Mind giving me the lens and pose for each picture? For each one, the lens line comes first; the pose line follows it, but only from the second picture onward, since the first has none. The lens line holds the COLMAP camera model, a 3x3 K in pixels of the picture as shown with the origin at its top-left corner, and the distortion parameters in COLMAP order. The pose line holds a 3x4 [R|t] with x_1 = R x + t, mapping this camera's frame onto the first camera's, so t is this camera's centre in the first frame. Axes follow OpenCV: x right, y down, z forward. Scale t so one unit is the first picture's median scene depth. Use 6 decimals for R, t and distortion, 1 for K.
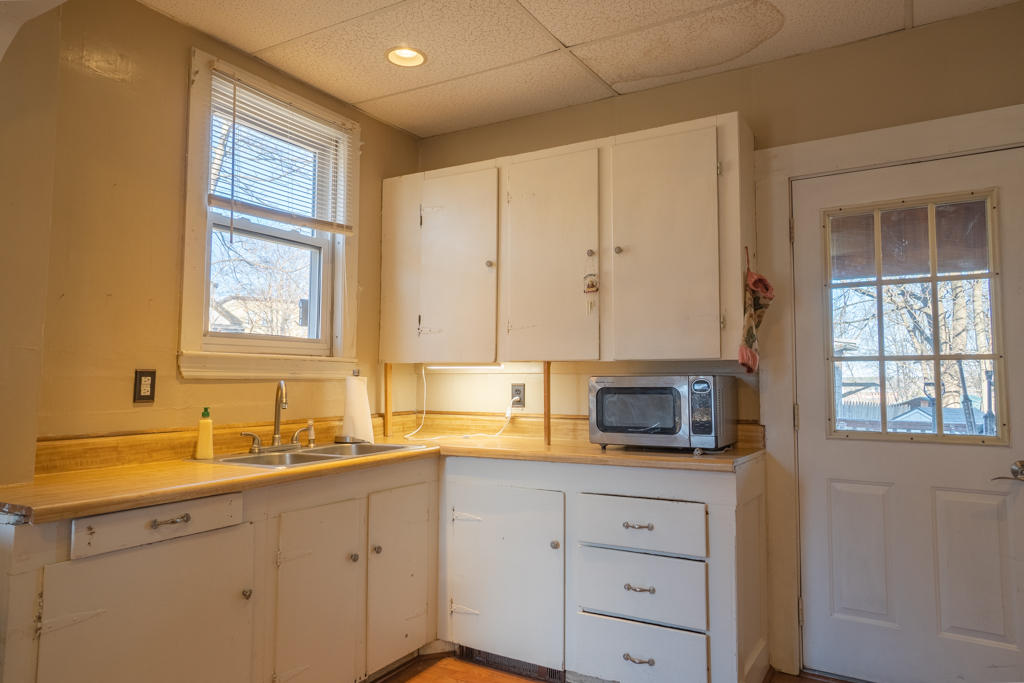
lens RADIAL K [[677.7, 0, 512.0], [0, 677.7, 341.5], [0, 0, 1]] dist [0.019593, 0.001802]
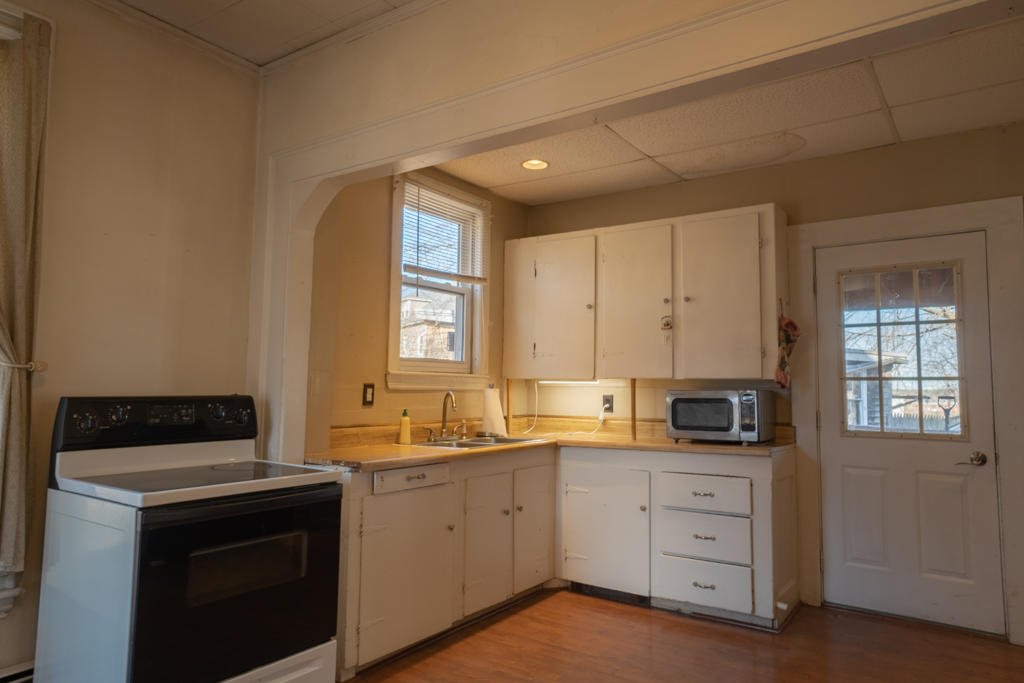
lens RADIAL K [[677.7, 0, 512.0], [0, 677.7, 341.5], [0, 0, 1]] dist [0.019593, 0.001802]
pose [[0.997460, 0.001496, -0.071208, -0.104148], [-0.002525, 0.999894, -0.014358, -0.027827], [0.071178, 0.014501, 0.997358, -0.421601]]
